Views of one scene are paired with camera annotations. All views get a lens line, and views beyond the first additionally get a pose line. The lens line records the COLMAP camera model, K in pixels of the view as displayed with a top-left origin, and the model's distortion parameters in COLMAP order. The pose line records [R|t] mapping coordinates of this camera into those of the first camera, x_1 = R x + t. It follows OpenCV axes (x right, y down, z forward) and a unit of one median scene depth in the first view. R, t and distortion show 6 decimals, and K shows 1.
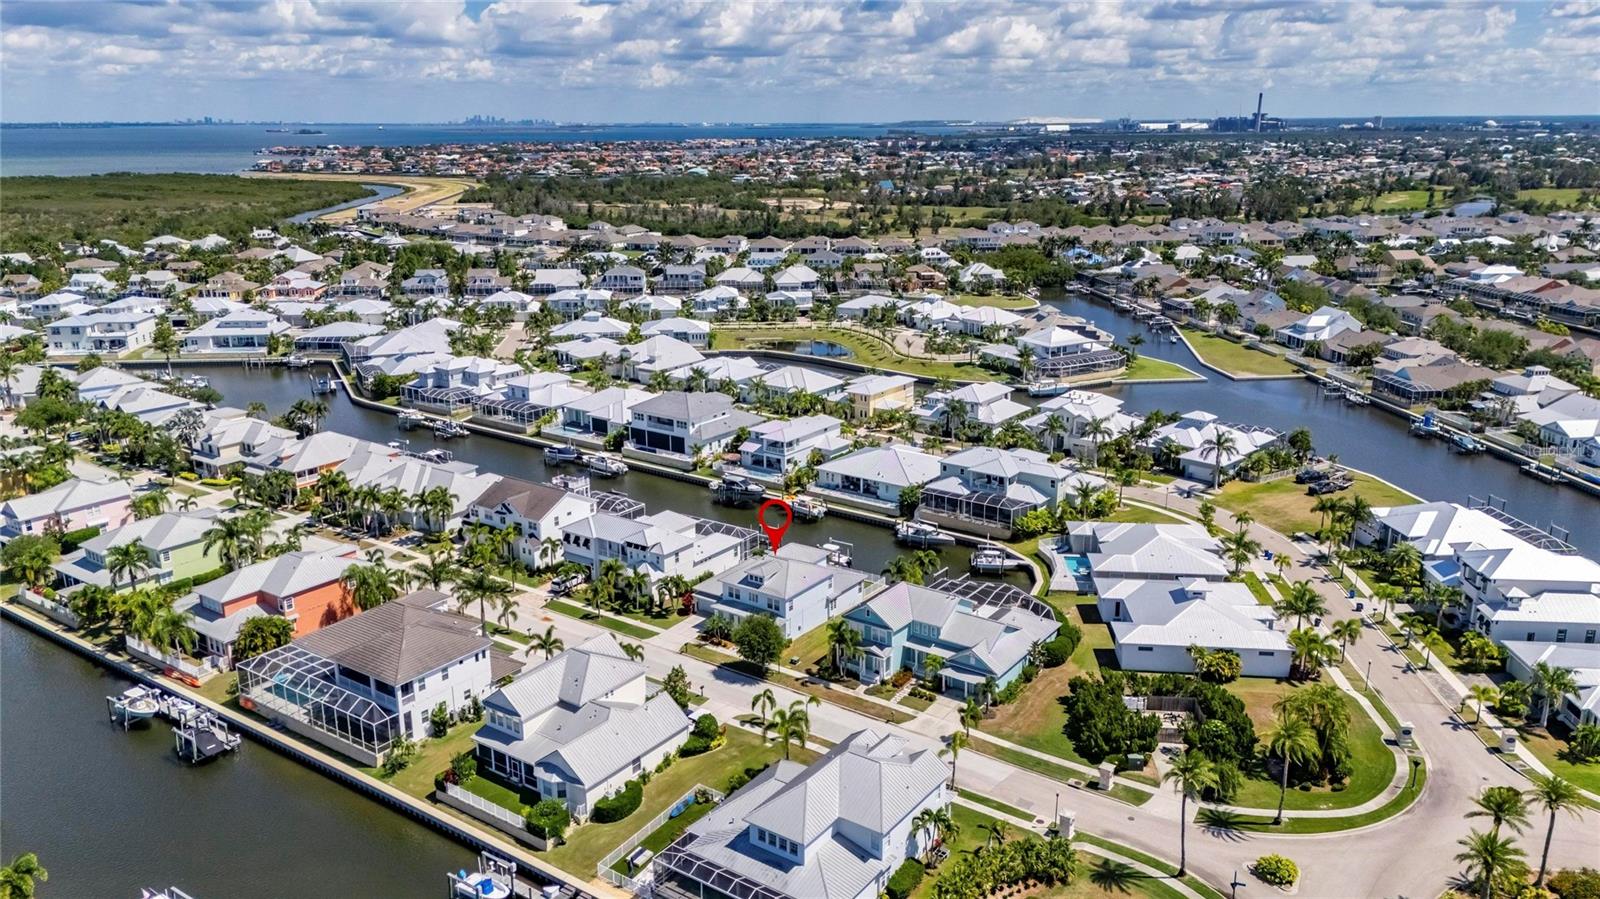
lens RADIAL K [[1169.6, 0, 802.4], [0, 1169.6, 455.0], [0, 0, 1]] dist [0.094270, -0.094307]
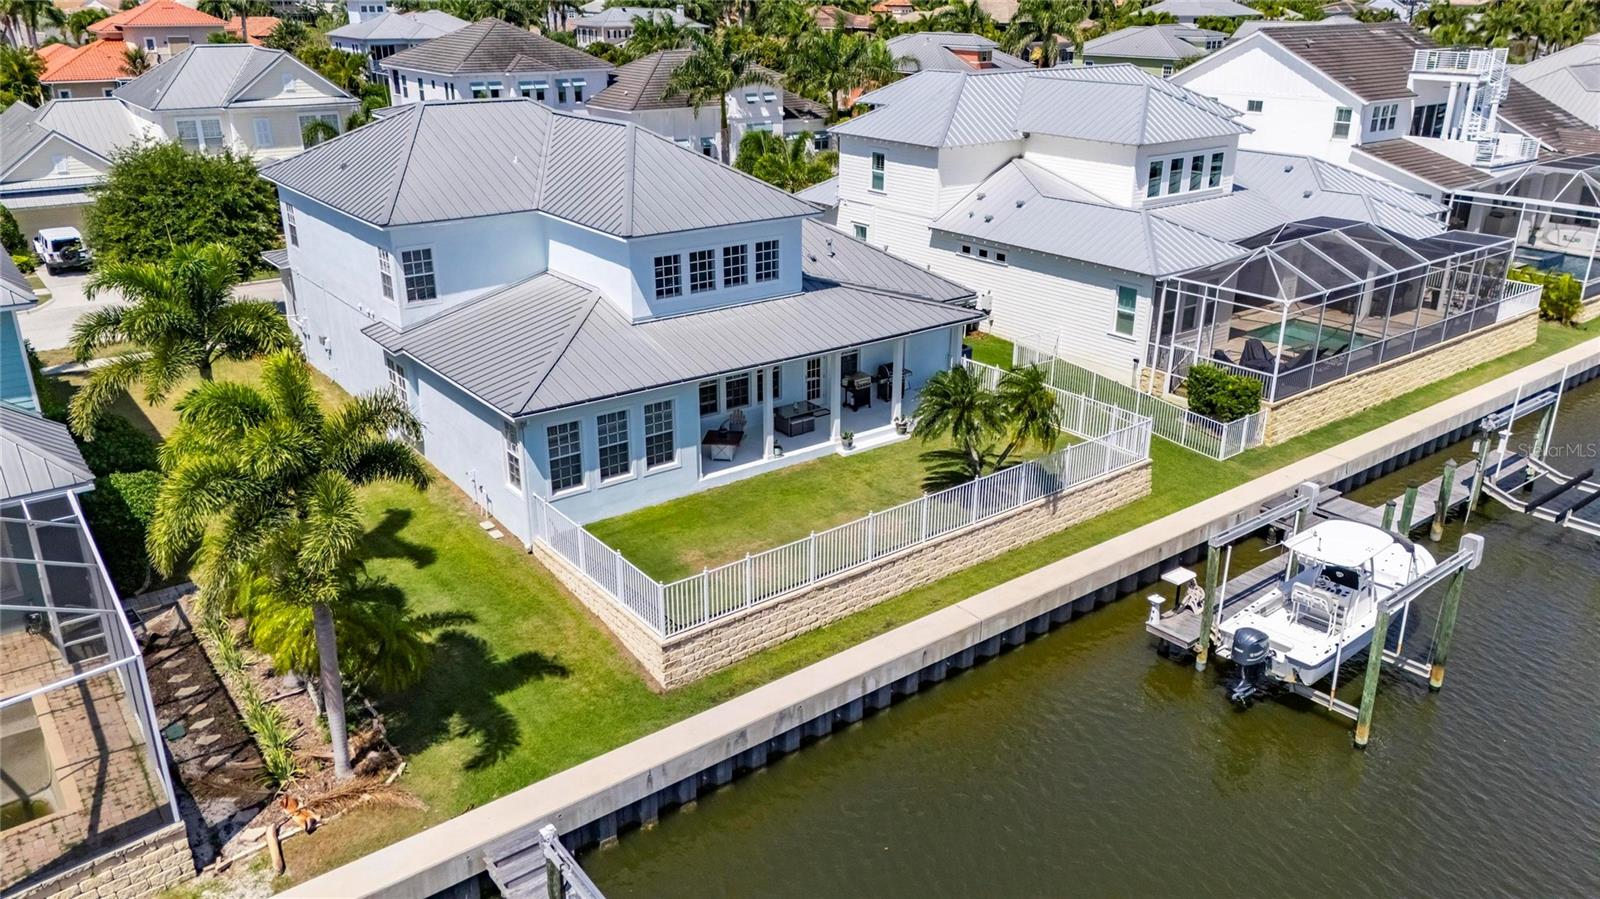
lens RADIAL K [[1177.1, 0, 800.0], [0, 1177.1, 449.5], [0, 0, 1]] dist [0.065531, -0.059007]
pose [[-0.298487, 0.350342, -0.887787, 0.163315], [-0.261484, 0.864581, 0.429099, 0.021294], [0.917895, 0.360222, -0.166457, 0.904014]]
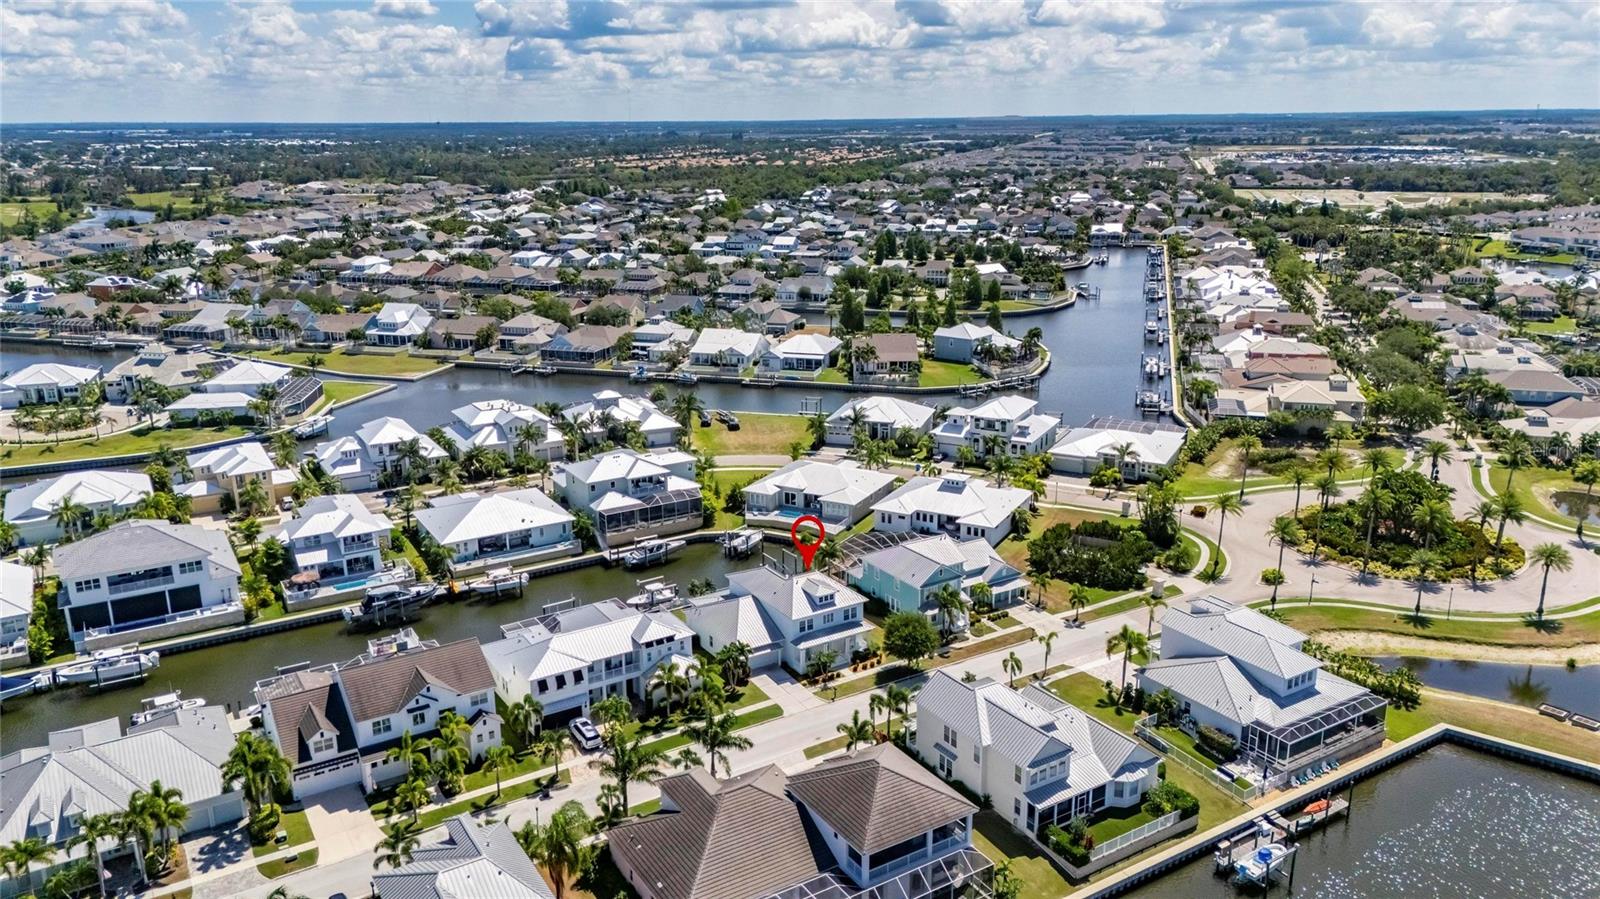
lens RADIAL K [[1168.8, 0, 803.2], [0, 1168.8, 451.8], [0, 0, 1]] dist [0.122156, -0.167527]
pose [[0.382084, -0.251428, 0.889267, -0.672555], [0.260416, 0.952574, 0.157436, -0.126047], [-0.886677, 0.171426, 0.429439, 0.461917]]
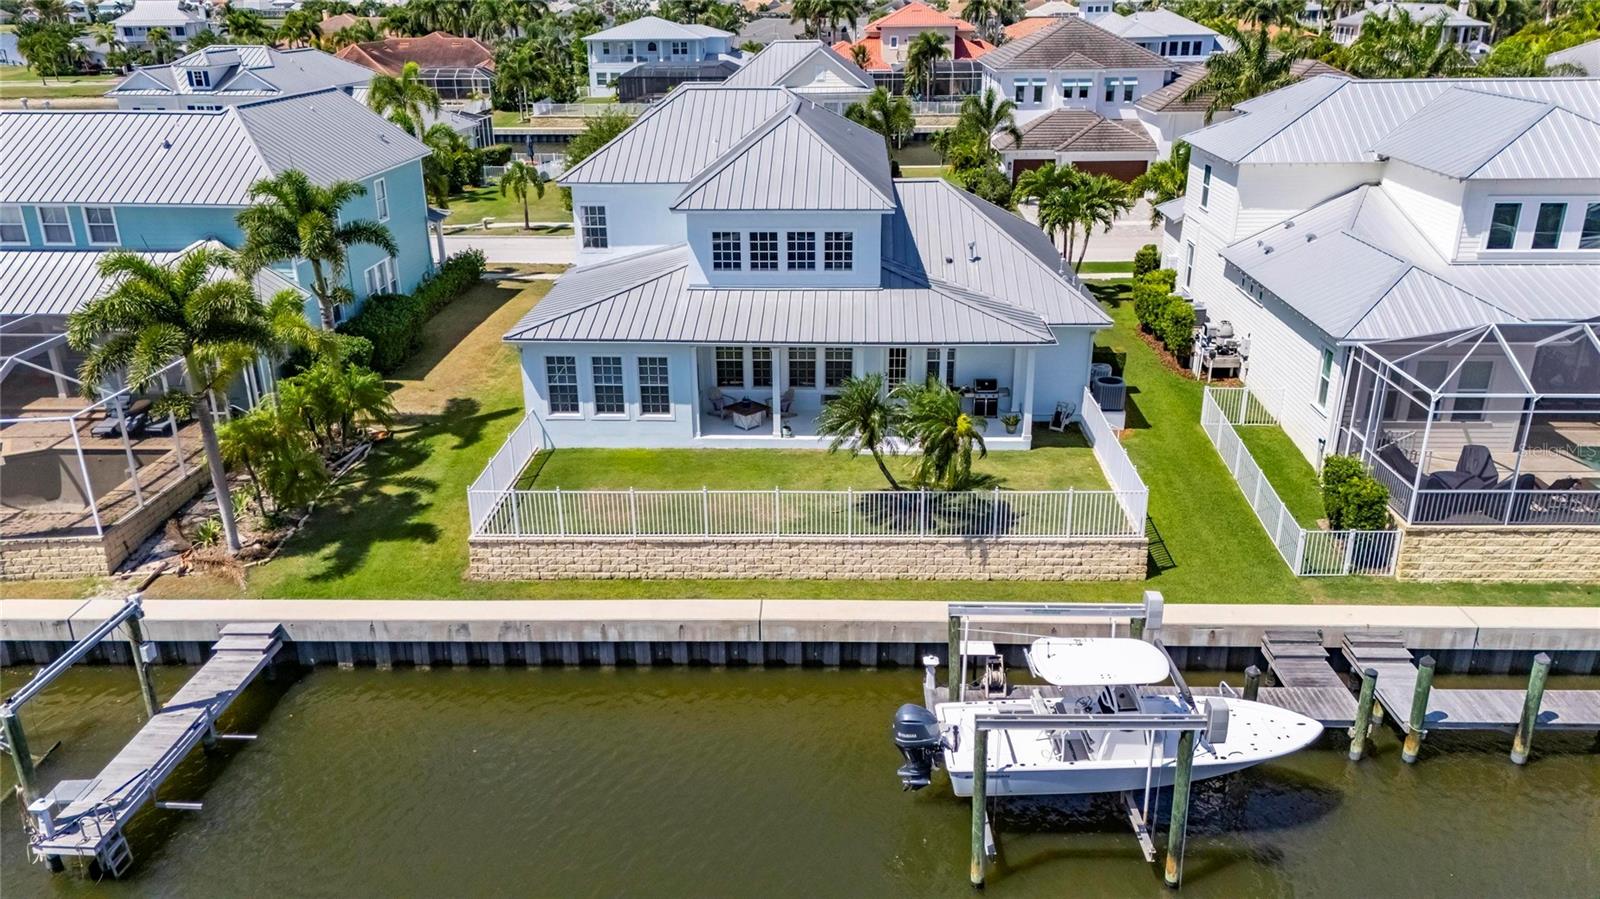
lens RADIAL K [[1177.1, 0, 800.0], [0, 1177.1, 449.5], [0, 0, 1]] dist [0.065531, -0.059007]
pose [[-0.839697, 0.206775, -0.502148, 0.100332], [-0.136773, 0.814339, 0.564043, -0.002565], [0.525549, 0.542306, -0.655517, 0.991946]]
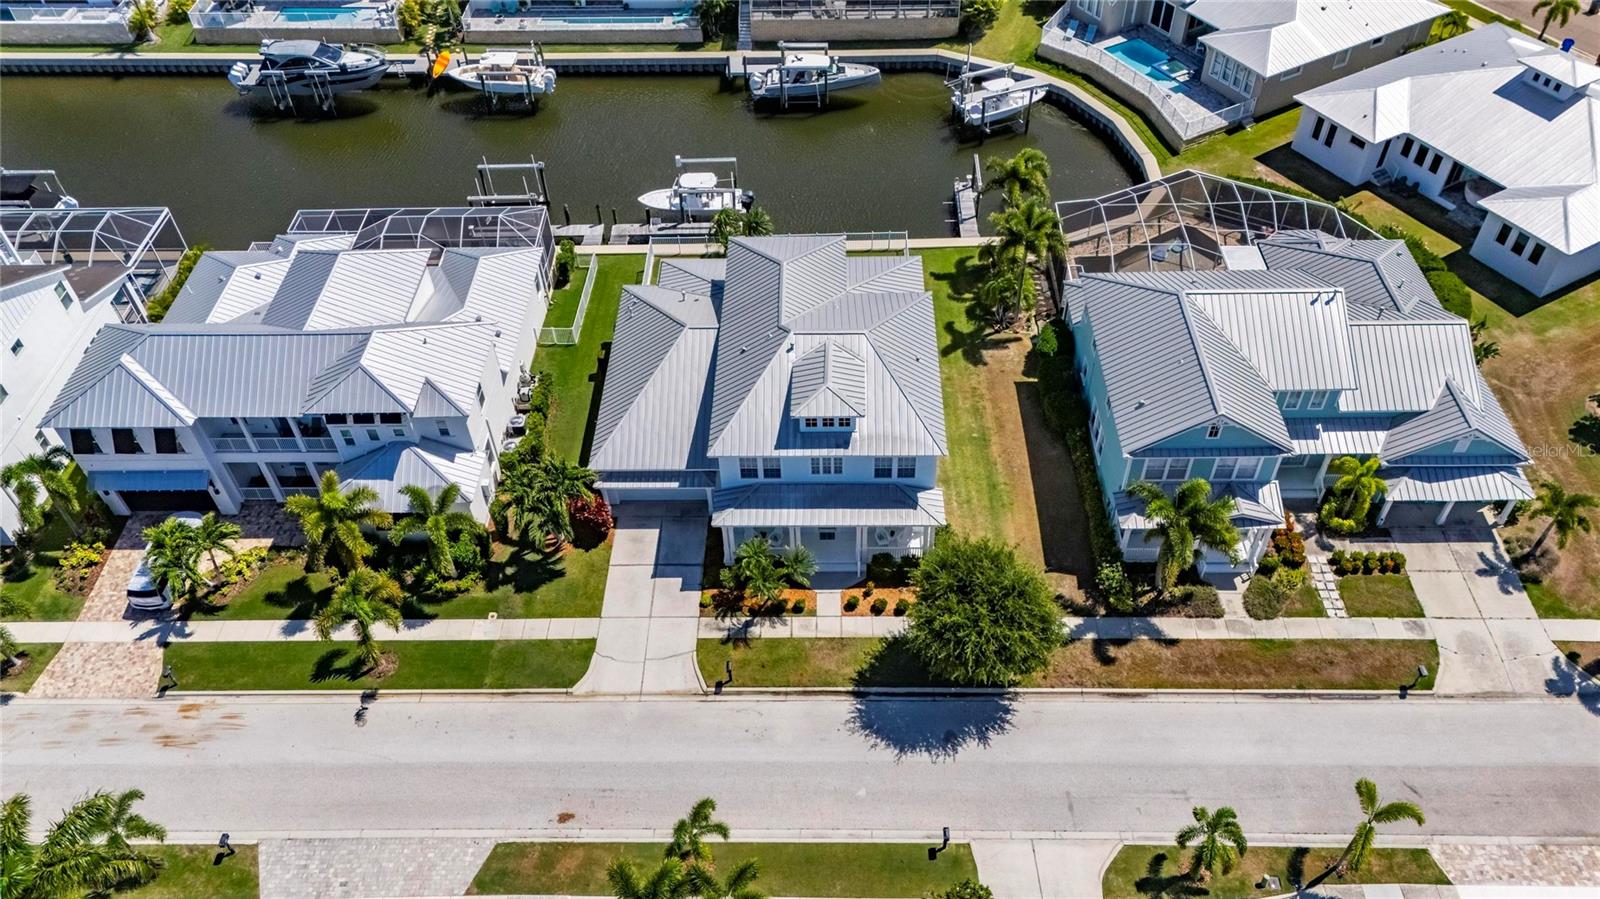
lens RADIAL K [[1172.2, 0, 801.8], [0, 1172.2, 448.0], [0, 0, 1]] dist [0.083900, -0.085653]
pose [[0.824051, -0.417194, 0.383261, -0.146208], [0.175883, 0.831497, 0.526951, -0.060507], [-0.538521, -0.366825, 0.758574, 0.571853]]
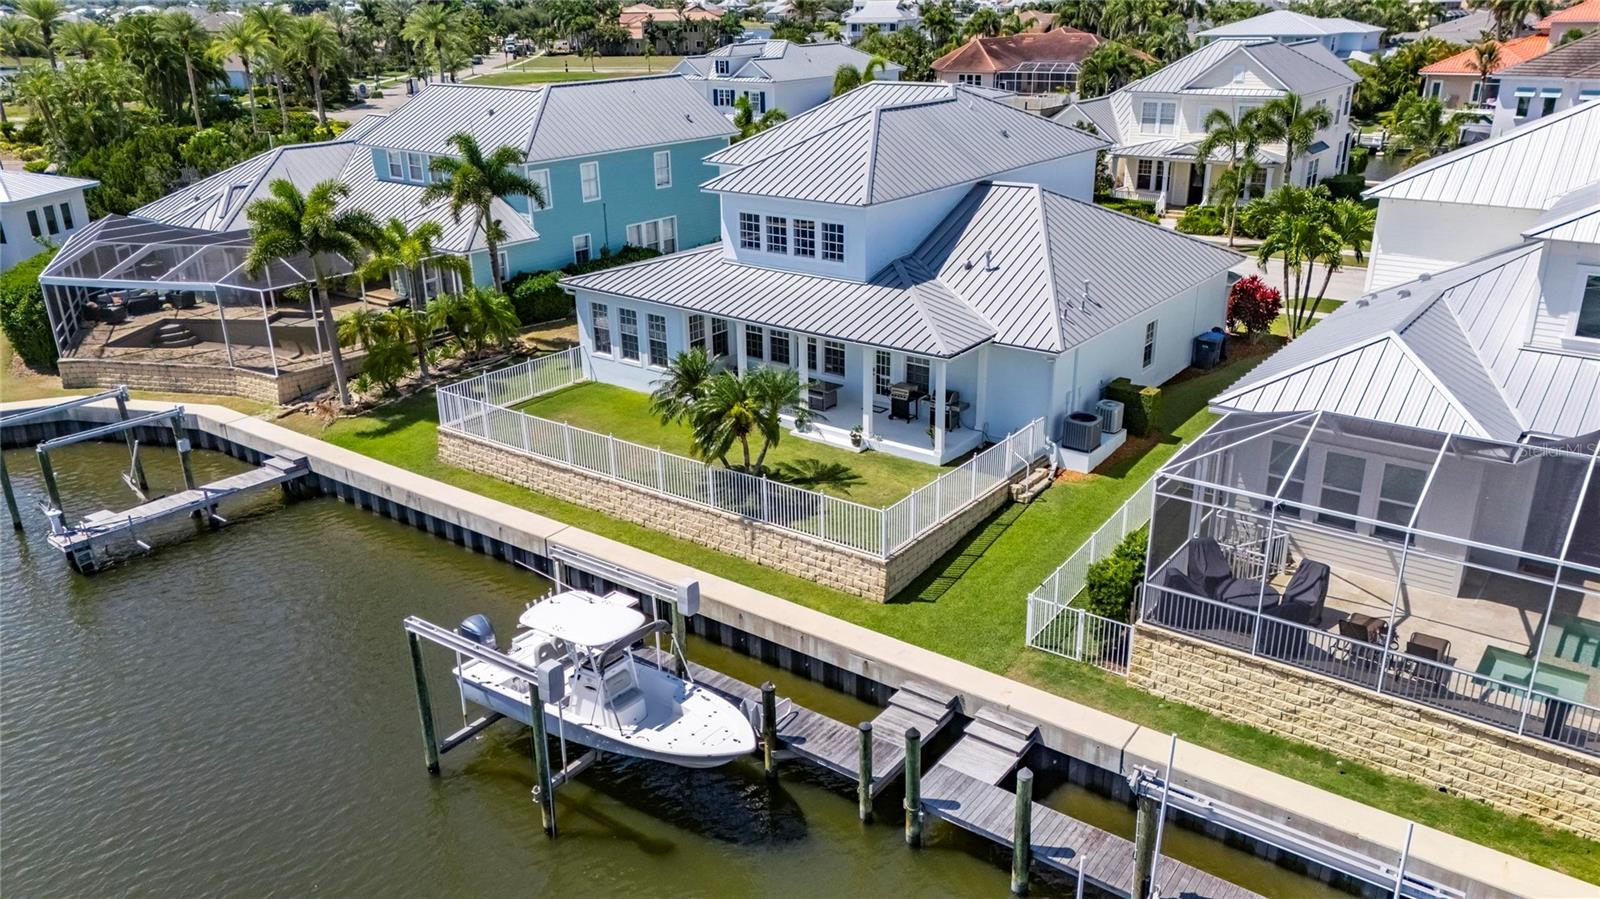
lens RADIAL K [[1177.1, 0, 800.0], [0, 1177.1, 449.5], [0, 0, 1]] dist [0.065531, -0.059007]
pose [[-0.998928, 0.002753, 0.046218, -0.005131], [0.029918, 0.800208, 0.598976, -0.012242], [-0.035336, 0.599716, -0.799432, 1.029898]]
